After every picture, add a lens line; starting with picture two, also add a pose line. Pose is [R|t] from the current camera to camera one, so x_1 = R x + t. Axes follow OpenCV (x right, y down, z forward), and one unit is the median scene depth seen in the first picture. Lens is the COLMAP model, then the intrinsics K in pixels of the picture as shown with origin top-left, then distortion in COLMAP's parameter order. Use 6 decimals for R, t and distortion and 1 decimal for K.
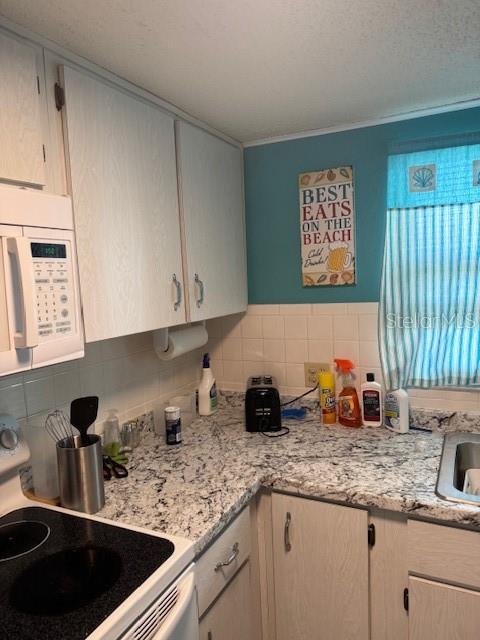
lens RADIAL K [[457.2, 0, 240.0], [0, 457.2, 320.0], [0, 0, 1]] dist [0.109807, -0.192341]
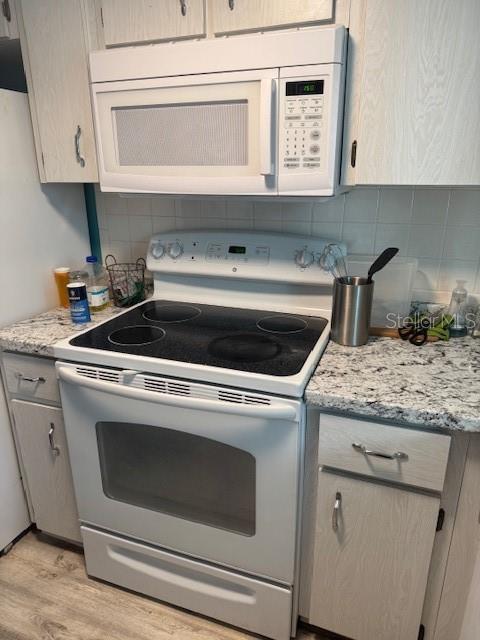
lens RADIAL K [[457.2, 0, 240.0], [0, 457.2, 320.0], [0, 0, 1]] dist [0.109807, -0.192341]
pose [[0.091041, 0.347847, -0.933120, 0.497714], [-0.093428, 0.935862, 0.339754, 0.004771], [0.991455, 0.056248, 0.117700, 0.459459]]
